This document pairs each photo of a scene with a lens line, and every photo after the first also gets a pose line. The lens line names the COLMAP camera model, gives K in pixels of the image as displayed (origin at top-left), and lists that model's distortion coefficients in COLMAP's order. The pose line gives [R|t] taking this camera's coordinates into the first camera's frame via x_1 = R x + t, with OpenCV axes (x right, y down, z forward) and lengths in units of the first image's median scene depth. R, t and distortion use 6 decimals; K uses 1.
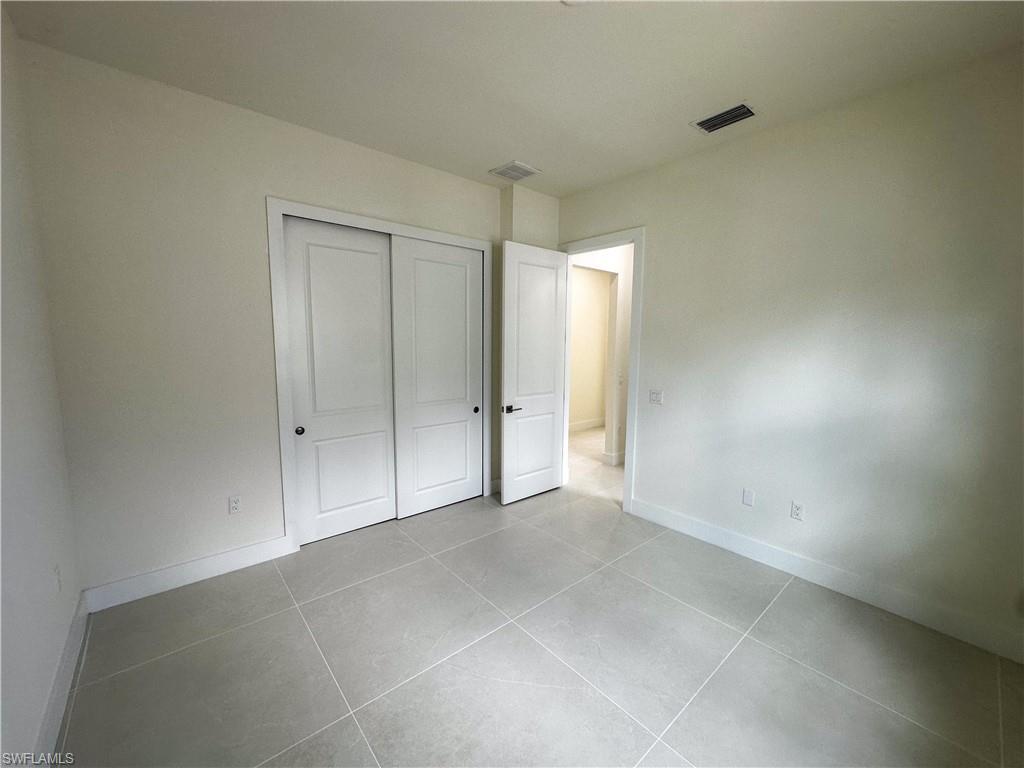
lens RADIAL K [[408.0, 0, 512.0], [0, 408.0, 384.0], [0, 0, 1]] dist [-0.001065, -0.000050]
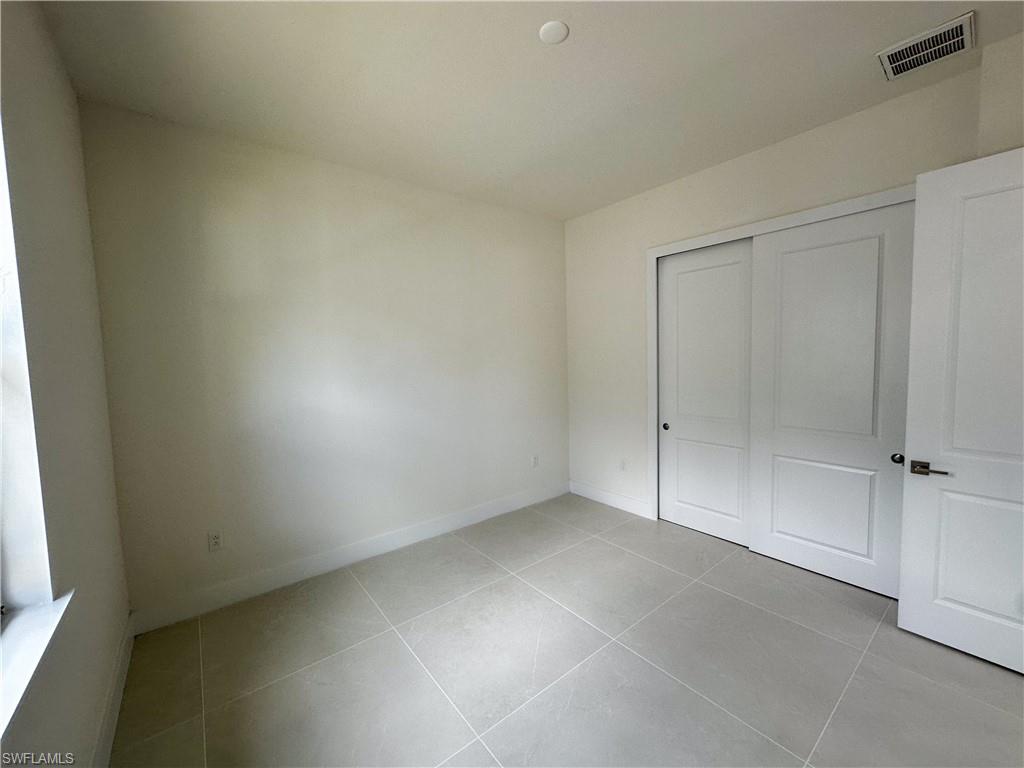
lens RADIAL K [[408.0, 0, 512.0], [0, 408.0, 384.0], [0, 0, 1]] dist [-0.001065, -0.000050]
pose [[-0.041195, 0.059704, -0.997366, 0.656801], [-0.081862, 0.994655, 0.062923, -0.048638], [0.995792, 0.084238, -0.036087, 0.511634]]
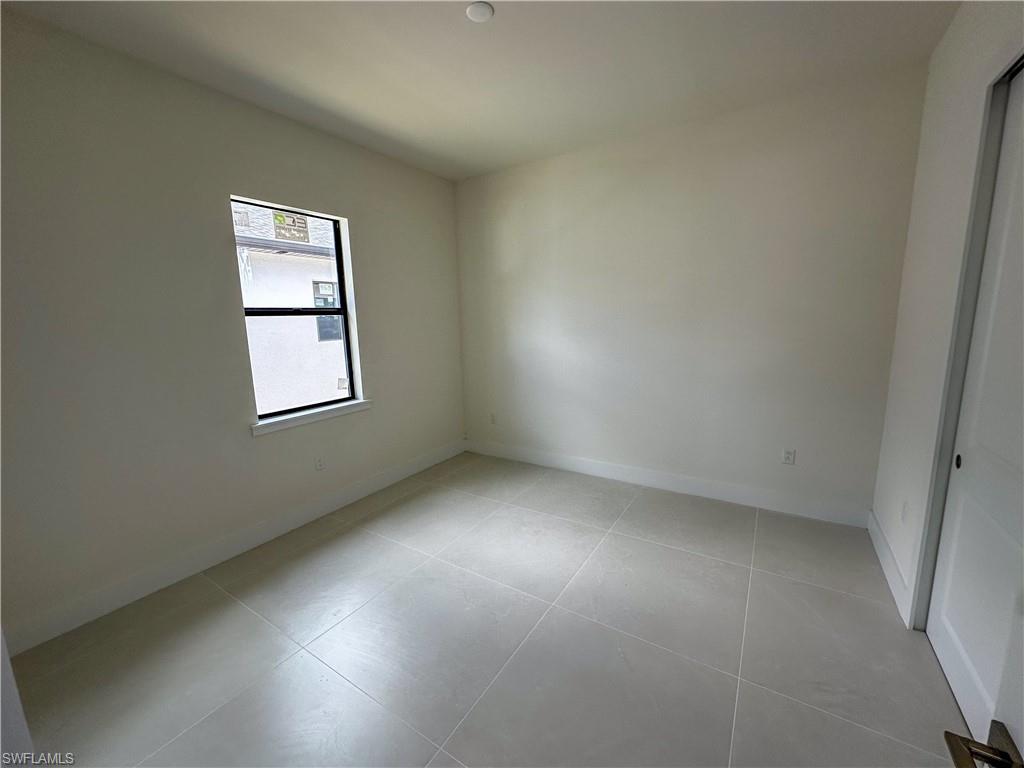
lens RADIAL K [[406.5, 0, 506.3], [0, 406.5, 383.3], [0, 0, 1]] dist [-0.001536, -0.000087]
pose [[-0.960882, 0.061269, -0.270096, 0.243171], [-0.011325, 0.965717, 0.259350, -0.122749], [0.276727, 0.252264, -0.927246, 1.183637]]
